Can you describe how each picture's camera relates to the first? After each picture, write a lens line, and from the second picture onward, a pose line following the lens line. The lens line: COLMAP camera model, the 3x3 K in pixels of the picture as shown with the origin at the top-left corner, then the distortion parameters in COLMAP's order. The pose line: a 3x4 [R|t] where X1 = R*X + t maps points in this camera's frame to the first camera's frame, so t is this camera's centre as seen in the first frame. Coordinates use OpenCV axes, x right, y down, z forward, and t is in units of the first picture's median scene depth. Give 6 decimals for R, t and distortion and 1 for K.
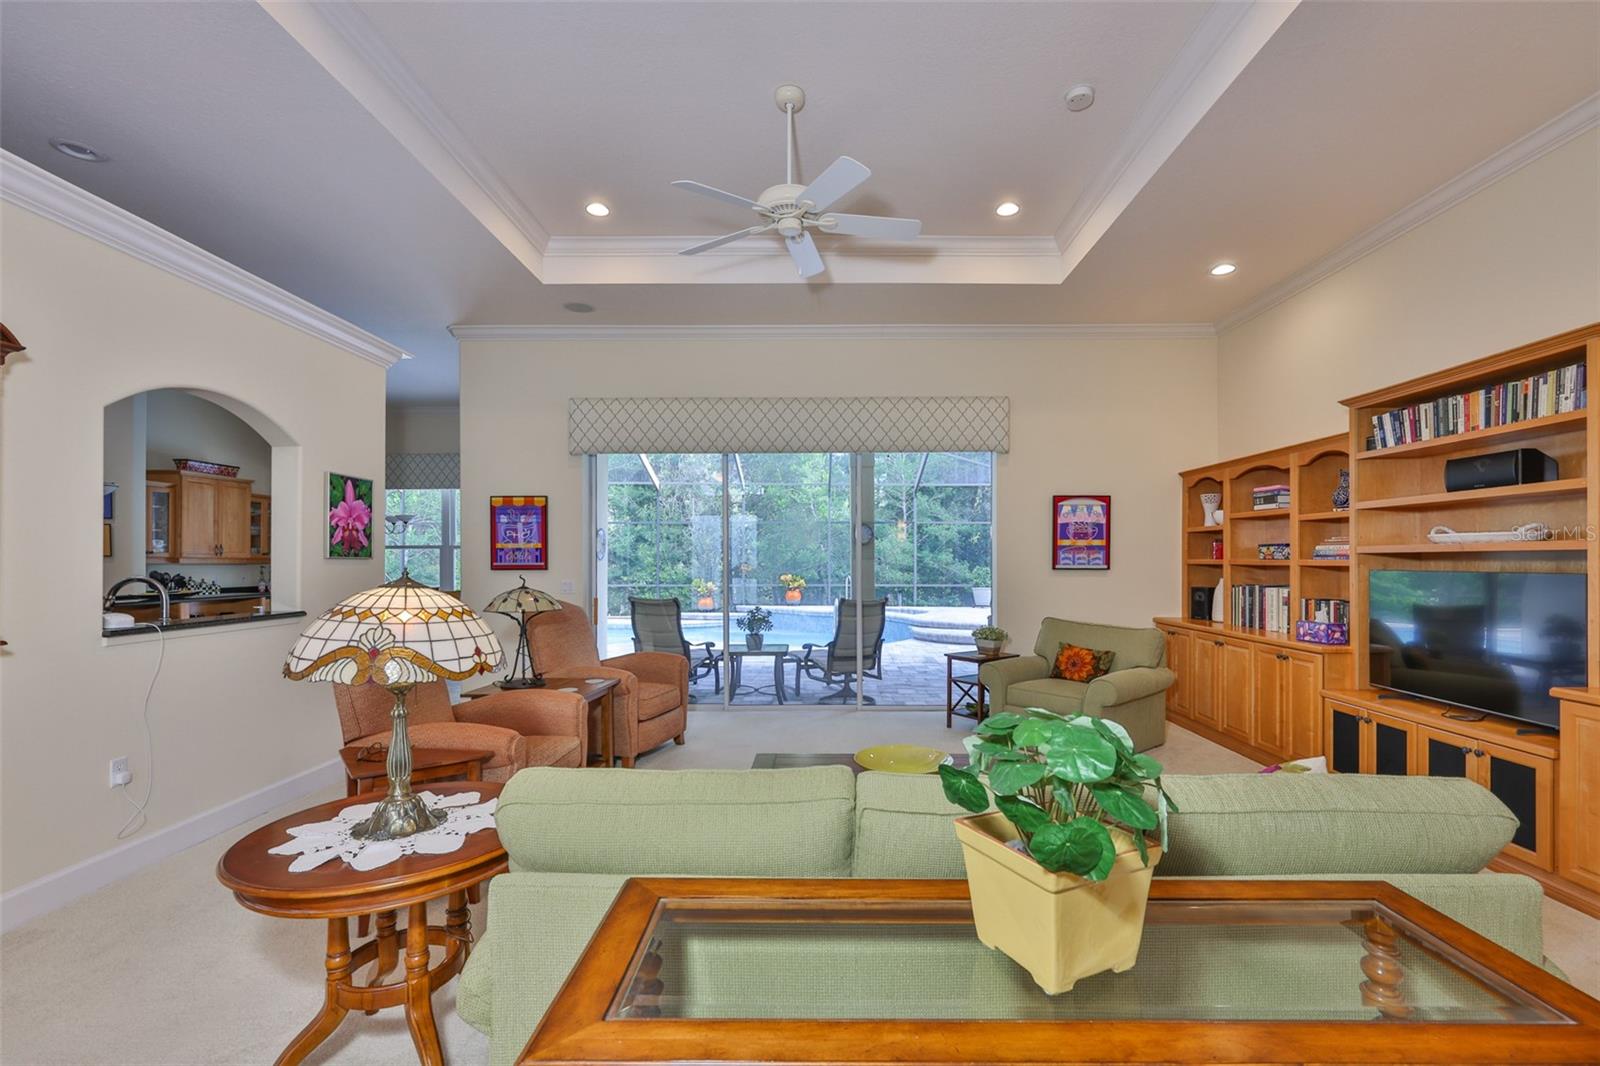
lens RADIAL K [[703.5, 0, 826.9], [0, 703.5, 555.1], [0, 0, 1]] dist [-0.001213, -0.000479]
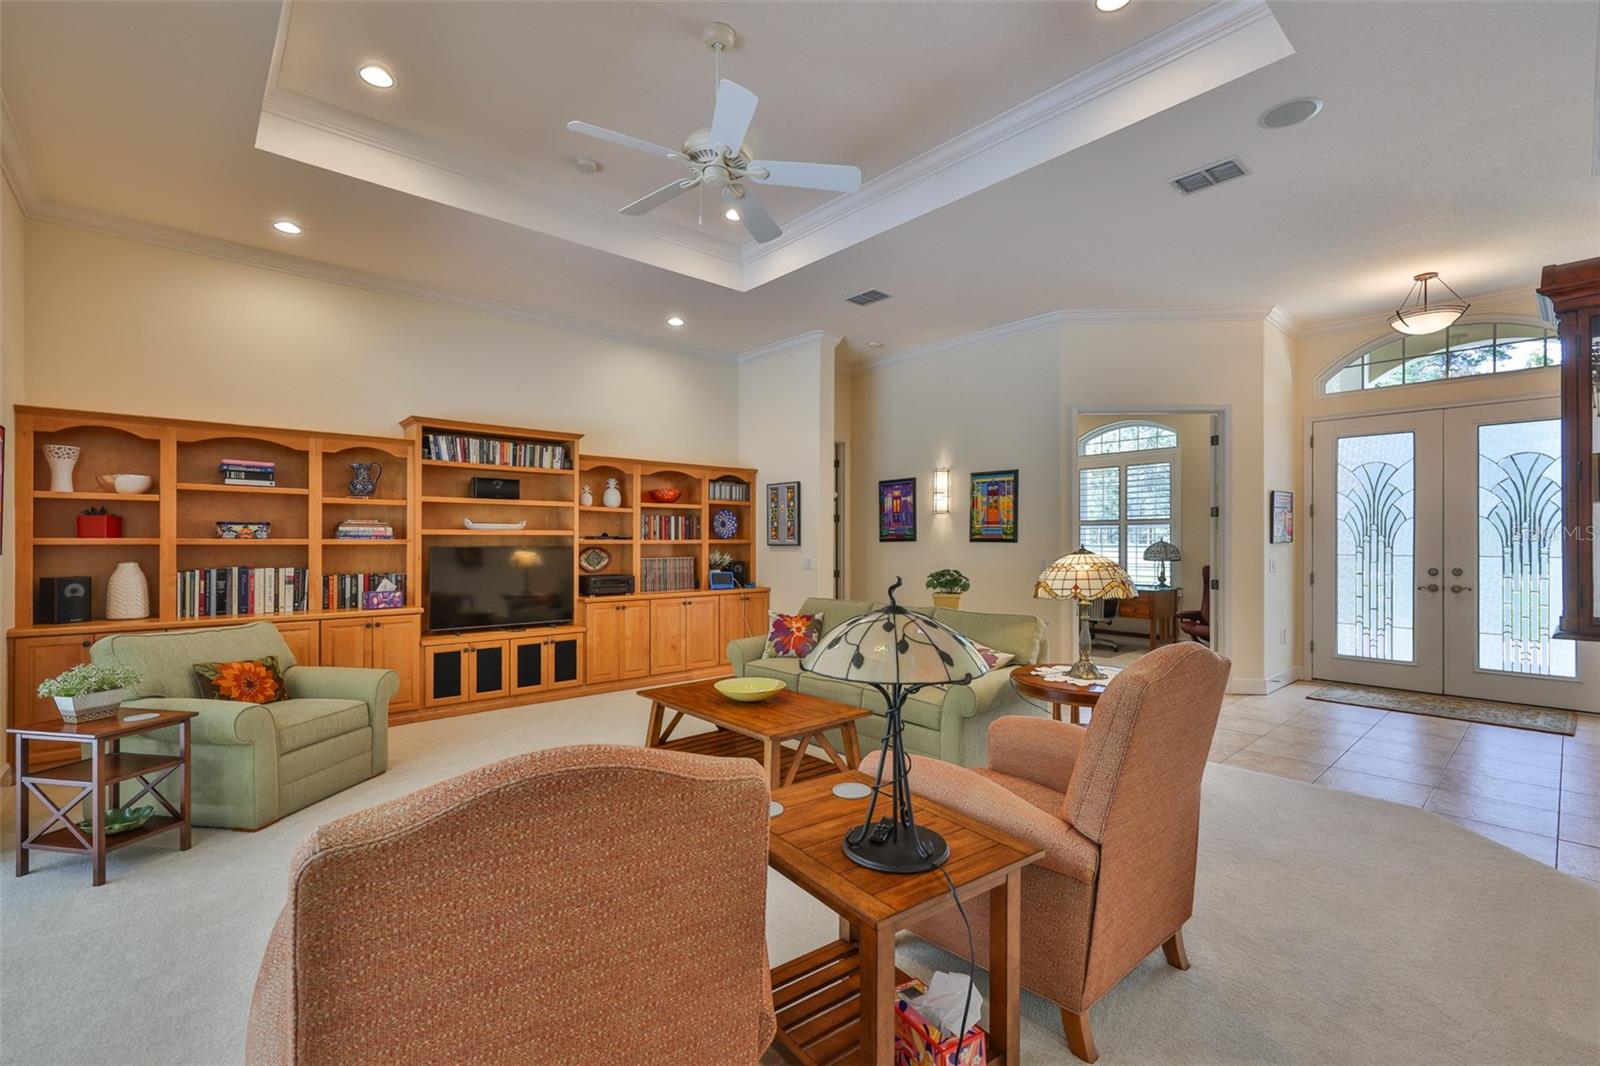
lens RADIAL K [[696.7, 0, 802.5], [0, 696.7, 537.6], [0, 0, 1]] dist [-0.001868, -0.000208]
pose [[-0.670151, 0.004521, 0.742211, -0.642053], [-0.005451, 0.999925, -0.011012, 0.012250], [-0.742205, -0.011425, -0.670075, 1.229847]]
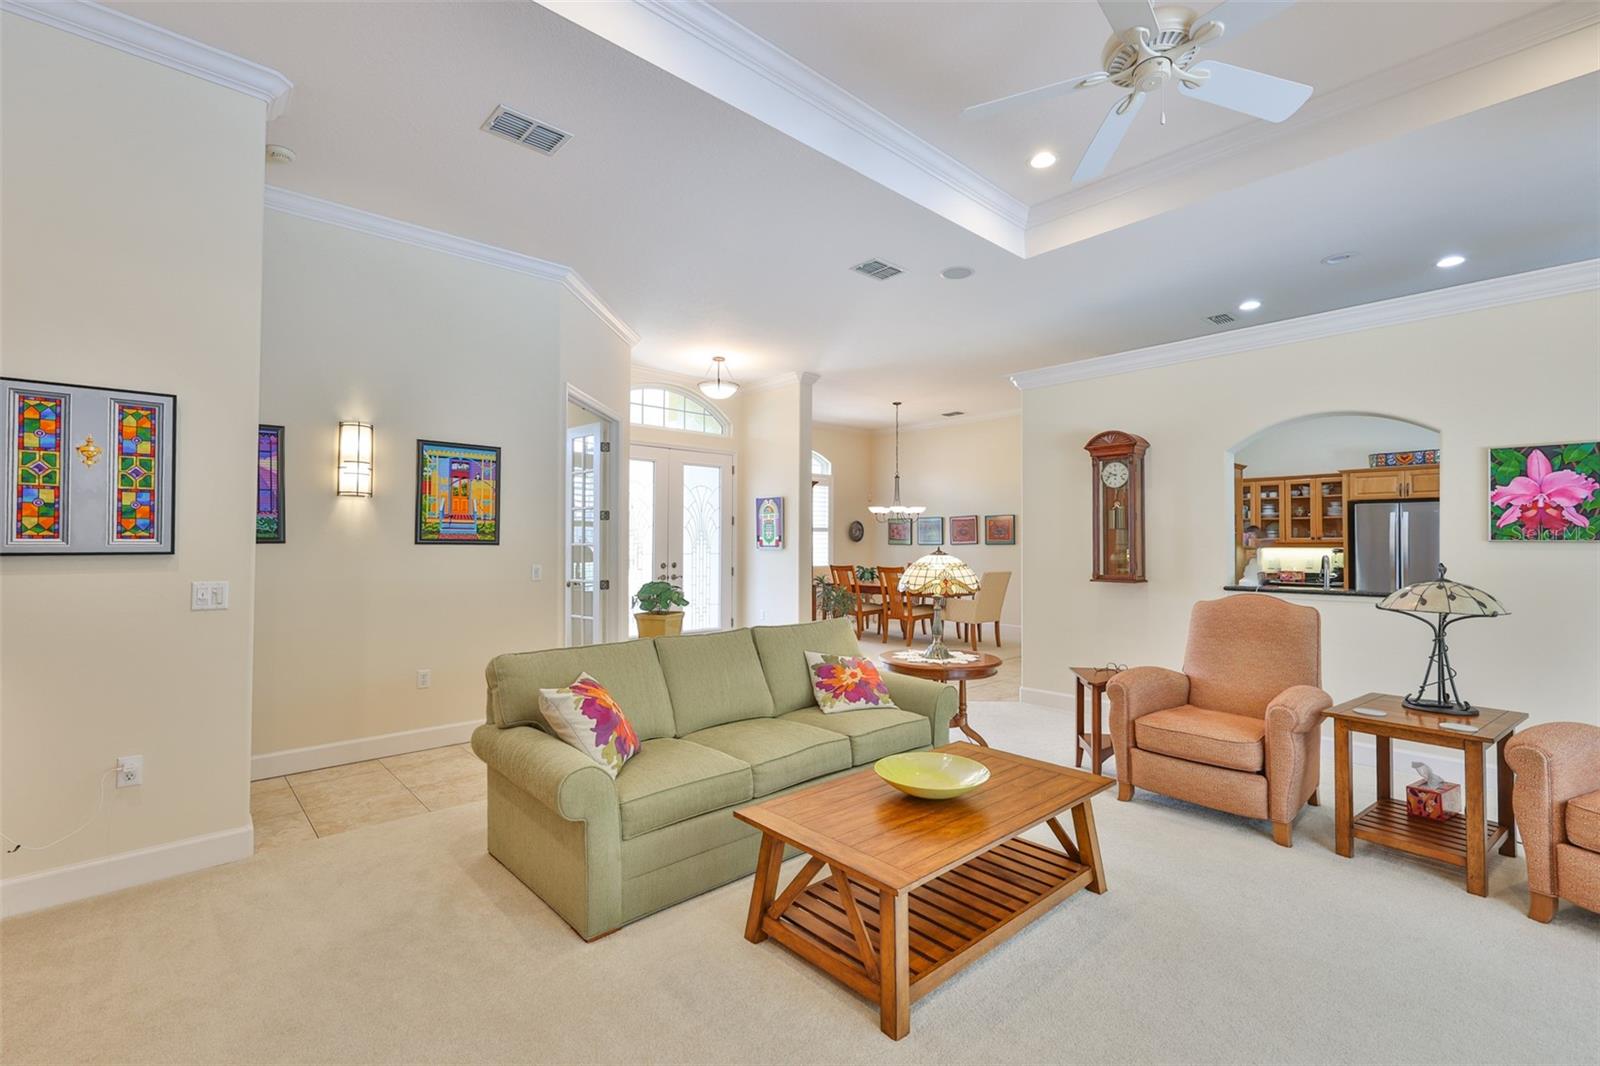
lens RADIAL K [[696.7, 0, 802.5], [0, 696.7, 537.6], [0, 0, 1]] dist [-0.001868, -0.000208]
pose [[-0.734619, -0.006027, -0.678453, 0.561223], [0.003448, 0.999914, -0.012617, 0.007517], [0.678471, -0.011608, -0.734535, 1.031597]]
